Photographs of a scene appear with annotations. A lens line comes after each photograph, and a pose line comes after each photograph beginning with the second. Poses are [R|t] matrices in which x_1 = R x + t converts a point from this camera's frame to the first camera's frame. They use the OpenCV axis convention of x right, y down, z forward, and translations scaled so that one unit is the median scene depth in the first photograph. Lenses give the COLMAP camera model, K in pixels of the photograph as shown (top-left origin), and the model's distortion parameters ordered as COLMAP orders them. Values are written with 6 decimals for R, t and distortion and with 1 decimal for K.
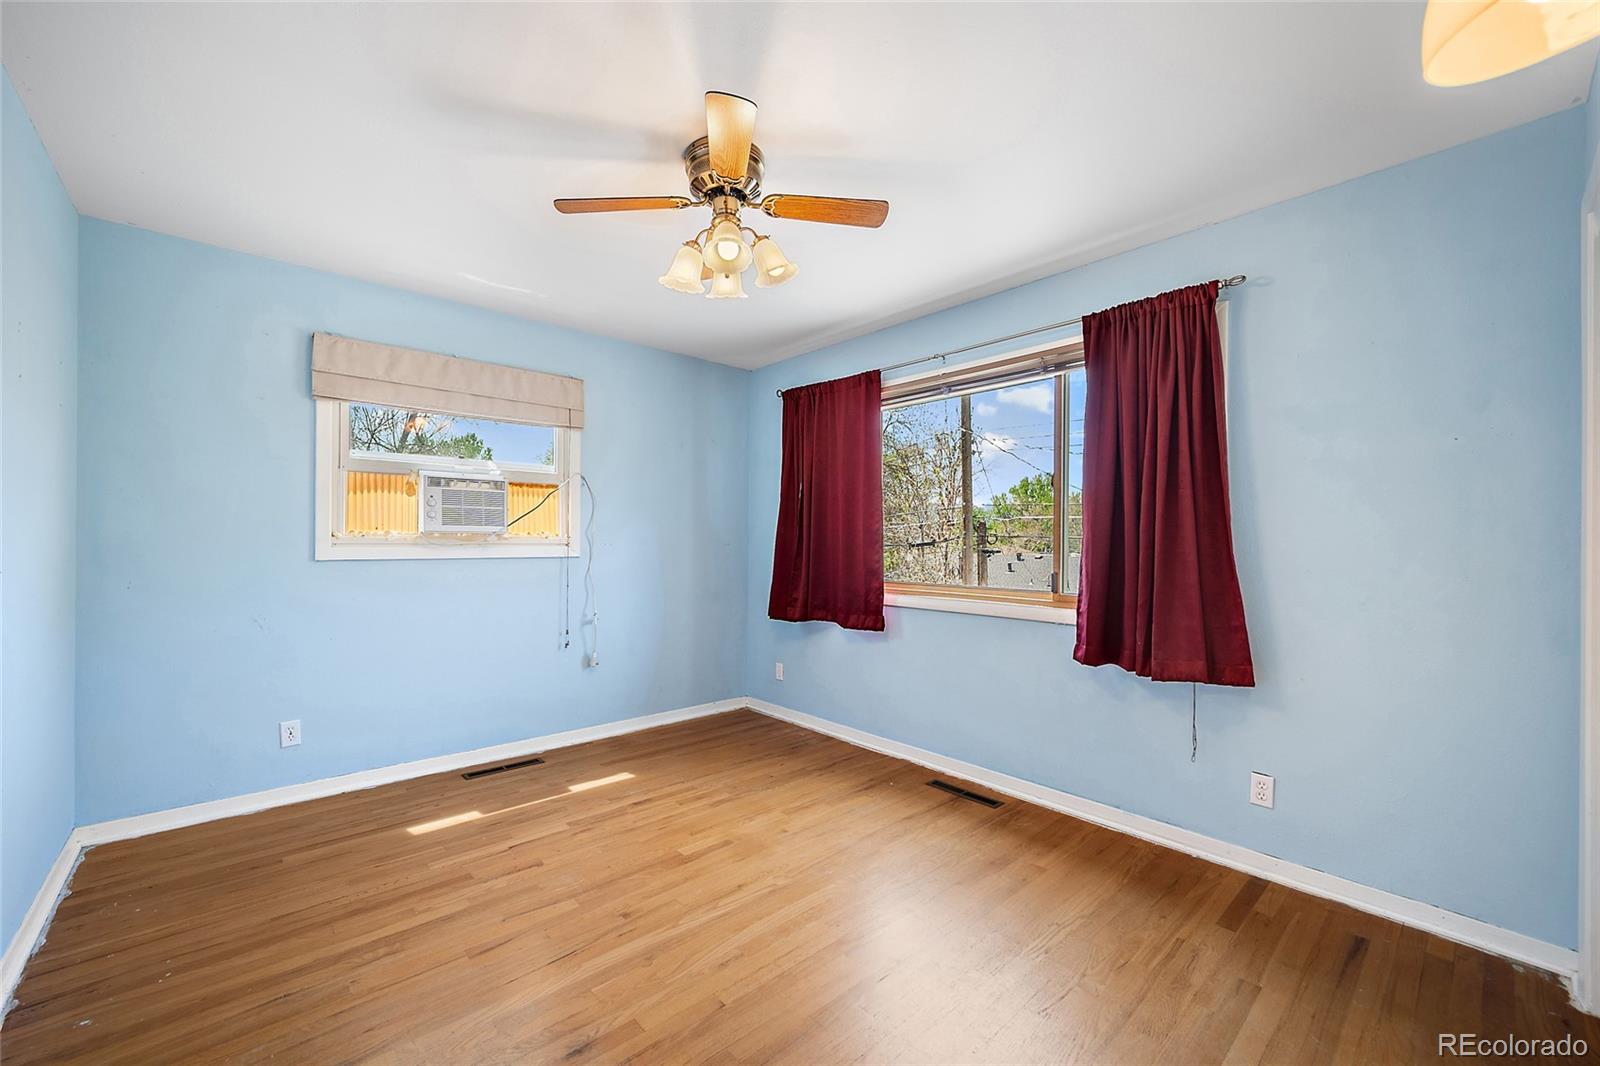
lens RADIAL K [[633.0, 0, 803.7], [0, 633.0, 539.9], [0, 0, 1]] dist [-0.001320, -0.000402]
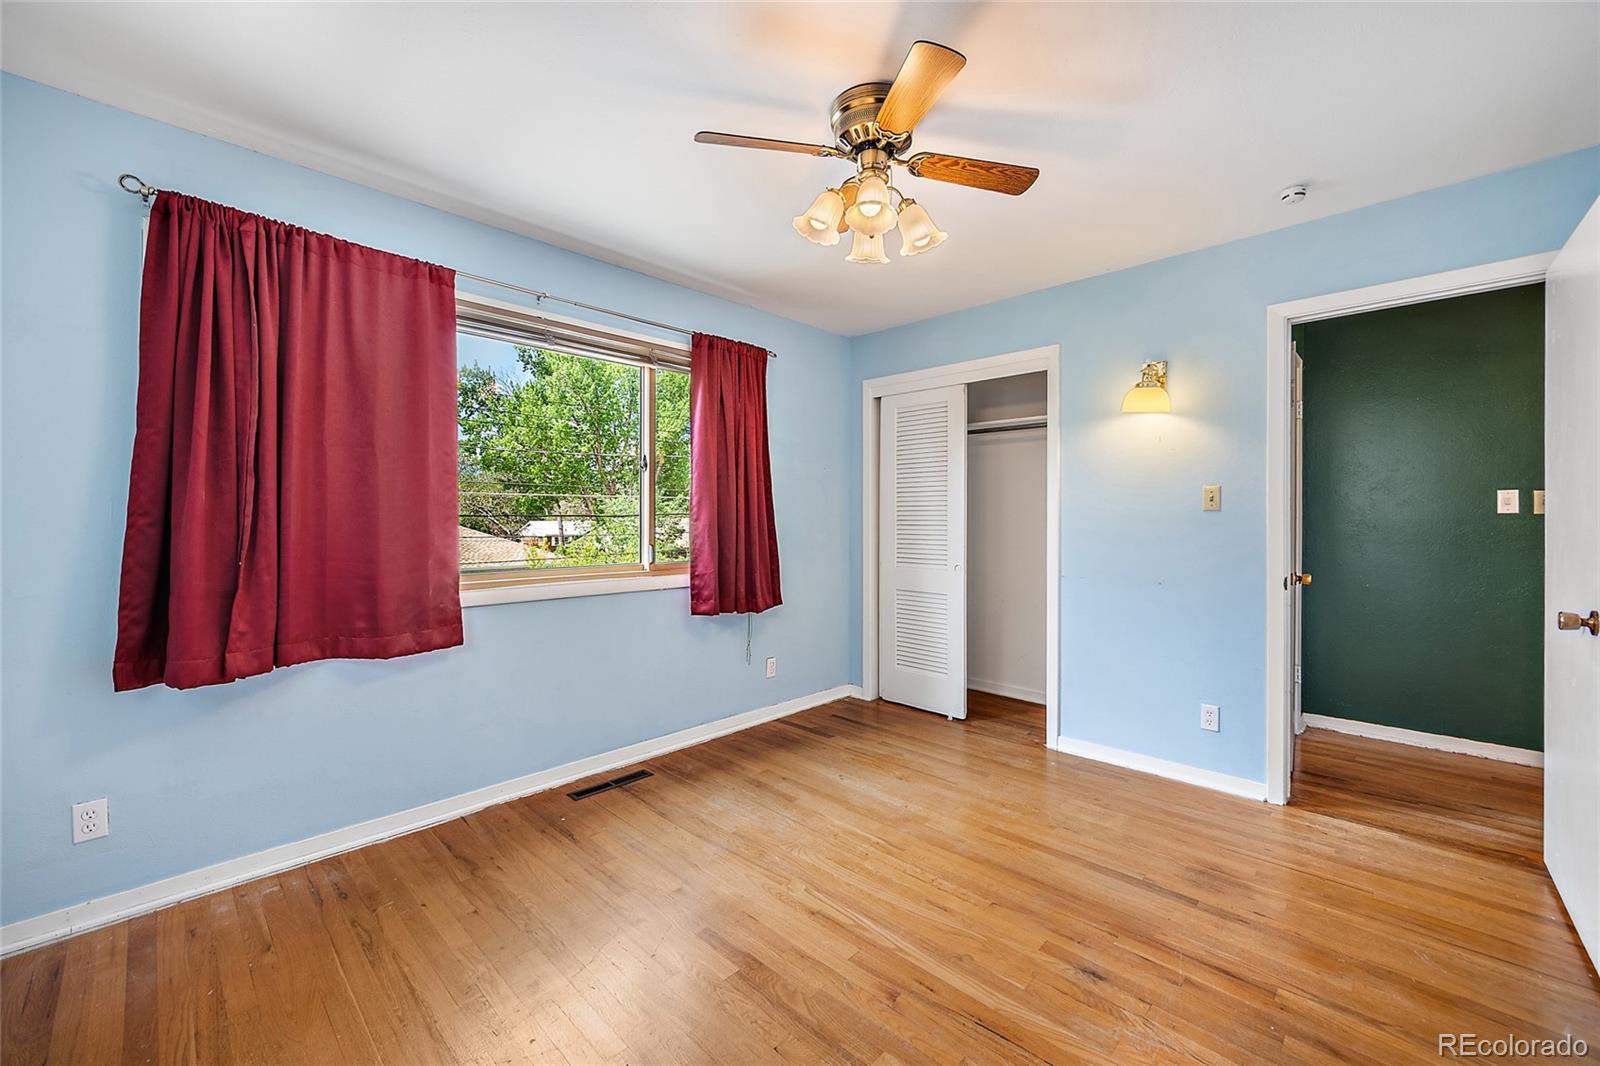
lens RADIAL K [[633.0, 0, 803.6], [0, 633.0, 518.3], [0, 0, 1]] dist [-0.001320, -0.000402]
pose [[-0.054237, -0.008789, 0.998489, -0.774053], [-0.003212, 0.999958, 0.008627, -0.005650], [-0.998523, -0.002739, -0.054263, 0.846328]]
